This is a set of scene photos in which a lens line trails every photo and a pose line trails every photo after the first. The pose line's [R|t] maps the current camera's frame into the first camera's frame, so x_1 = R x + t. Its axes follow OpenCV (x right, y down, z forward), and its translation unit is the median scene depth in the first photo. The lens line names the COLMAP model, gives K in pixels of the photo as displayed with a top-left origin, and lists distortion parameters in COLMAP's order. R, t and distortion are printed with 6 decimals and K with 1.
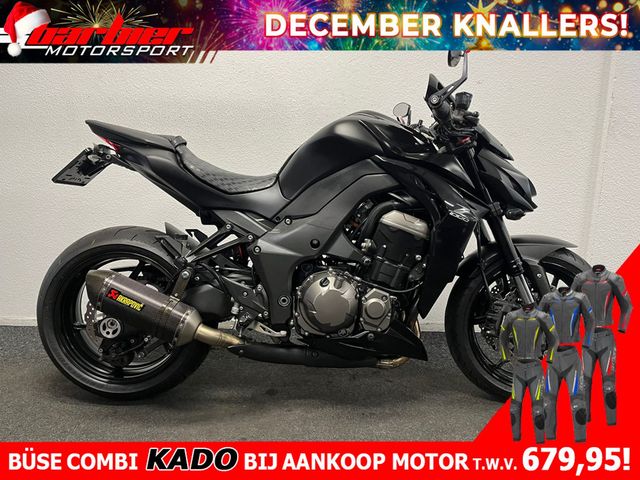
lens RADIAL K [[480.4, 0, 318.5], [0, 480.4, 245.7], [0, 0, 1]] dist [0.056626, -0.071623]
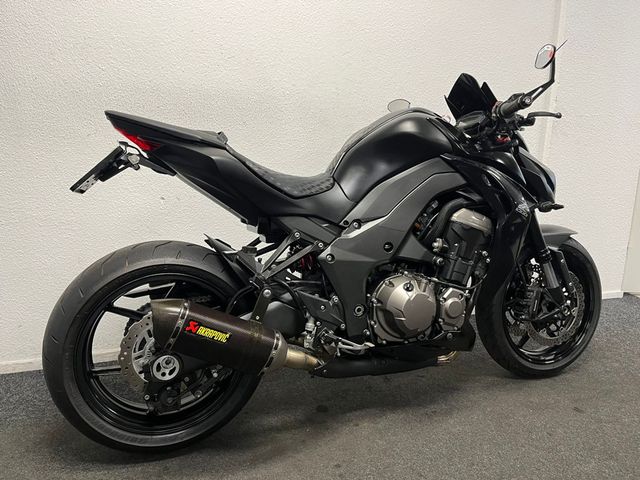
lens RADIAL K [[480.4, 0, 321.3], [0, 480.4, 243.5], [0, 0, 1]] dist [0.056626, -0.071623]
pose [[0.937972, -0.067859, 0.340005, -0.447390], [0.063129, 0.997693, 0.024968, -0.042753], [-0.340915, -0.001955, 0.940092, 0.145838]]
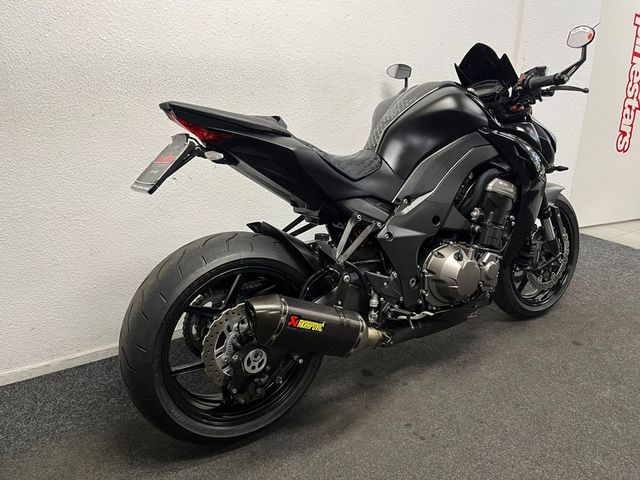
lens RADIAL K [[480.4, 0, 322.2], [0, 480.4, 238.0], [0, 0, 1]] dist [0.056626, -0.071623]
pose [[0.845383, -0.179694, 0.503029, -0.708188], [0.118367, 0.981325, 0.151627, -0.145829], [-0.520881, -0.068641, 0.850865, 0.258763]]
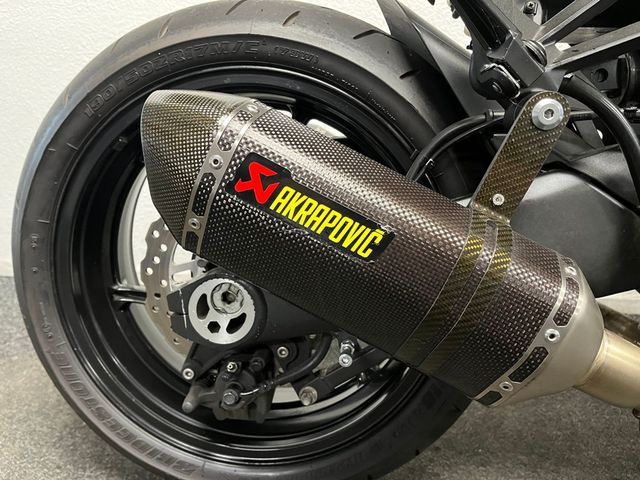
lens RADIAL K [[480.4, 0, 321.3], [0, 480.4, 240.8], [0, 0, 1]] dist [0.056626, -0.071623]
pose [[0.994451, 0.034854, -0.099257, -0.339769], [-0.026023, 0.995699, 0.088919, 0.098014], [0.101929, -0.085843, 0.991081, 0.712847]]
